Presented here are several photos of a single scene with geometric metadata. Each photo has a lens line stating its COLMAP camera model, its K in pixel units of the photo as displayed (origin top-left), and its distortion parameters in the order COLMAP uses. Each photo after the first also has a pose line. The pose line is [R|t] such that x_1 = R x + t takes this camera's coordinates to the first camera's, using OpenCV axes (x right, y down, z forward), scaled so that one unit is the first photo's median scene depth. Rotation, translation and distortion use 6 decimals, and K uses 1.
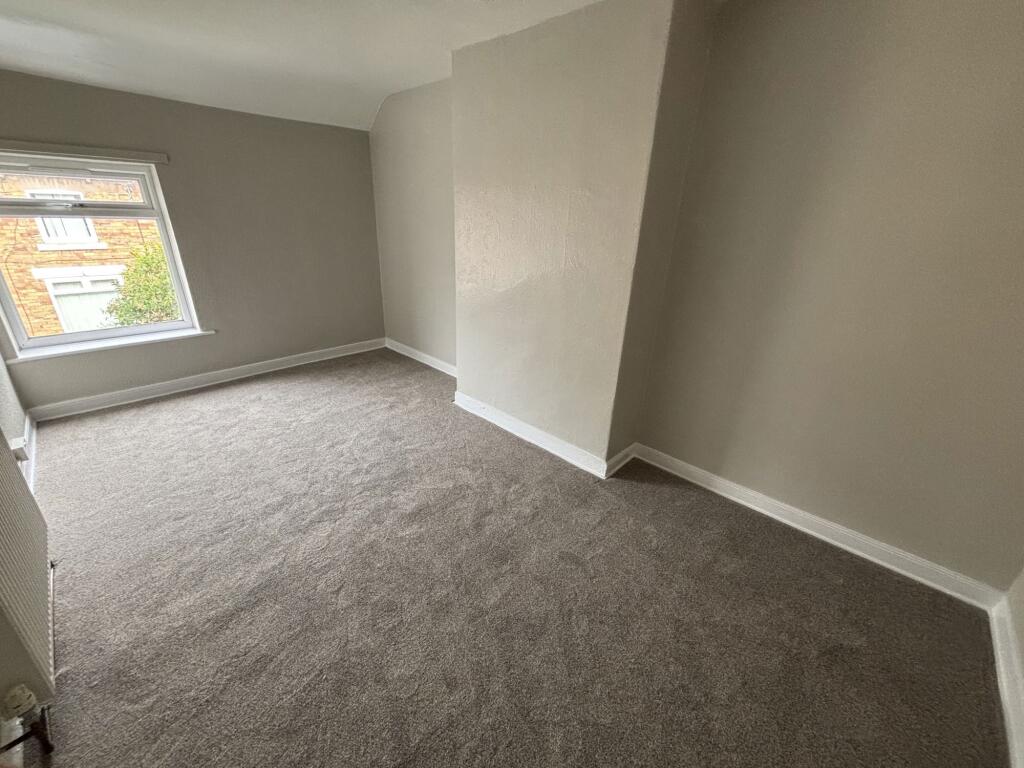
lens RADIAL K [[411.9, 0, 509.7], [0, 411.9, 382.1], [0, 0, 1]] dist [0.004578, 0.000190]
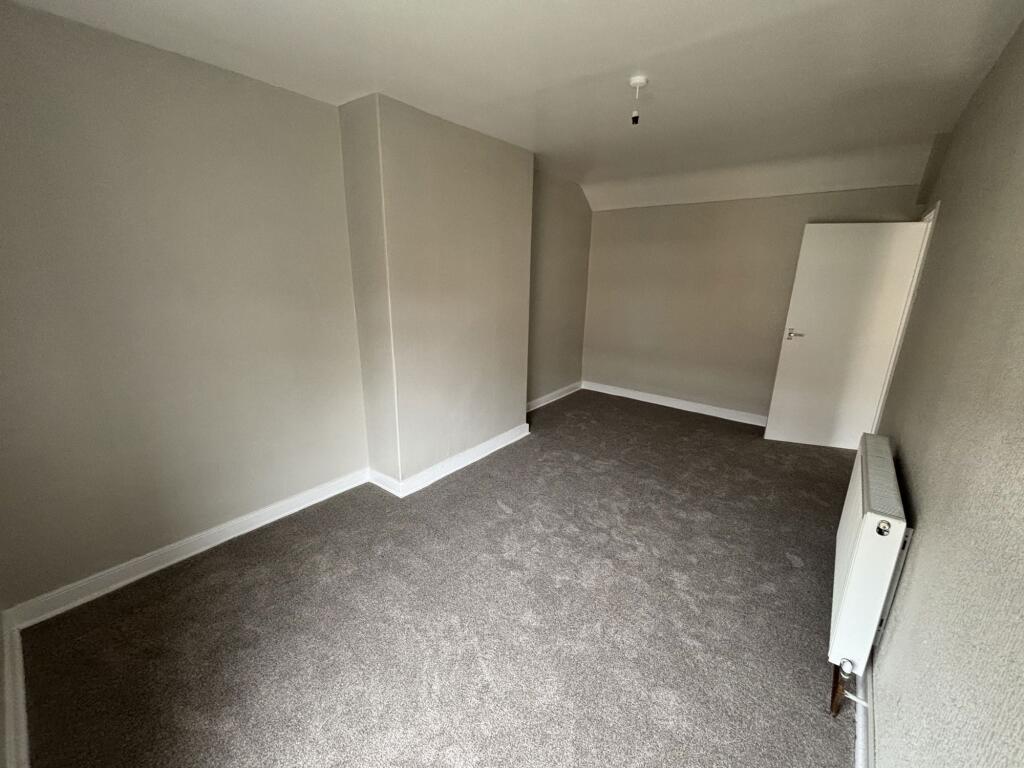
lens RADIAL K [[411.9, 0, 509.7], [0, 411.9, 382.1], [0, 0, 1]] dist [0.004578, 0.000190]
pose [[-0.102038, -0.314389, 0.943794, -1.059608], [0.343593, 0.879219, 0.330026, -0.431724], [-0.933559, 0.357957, 0.018308, 0.844920]]
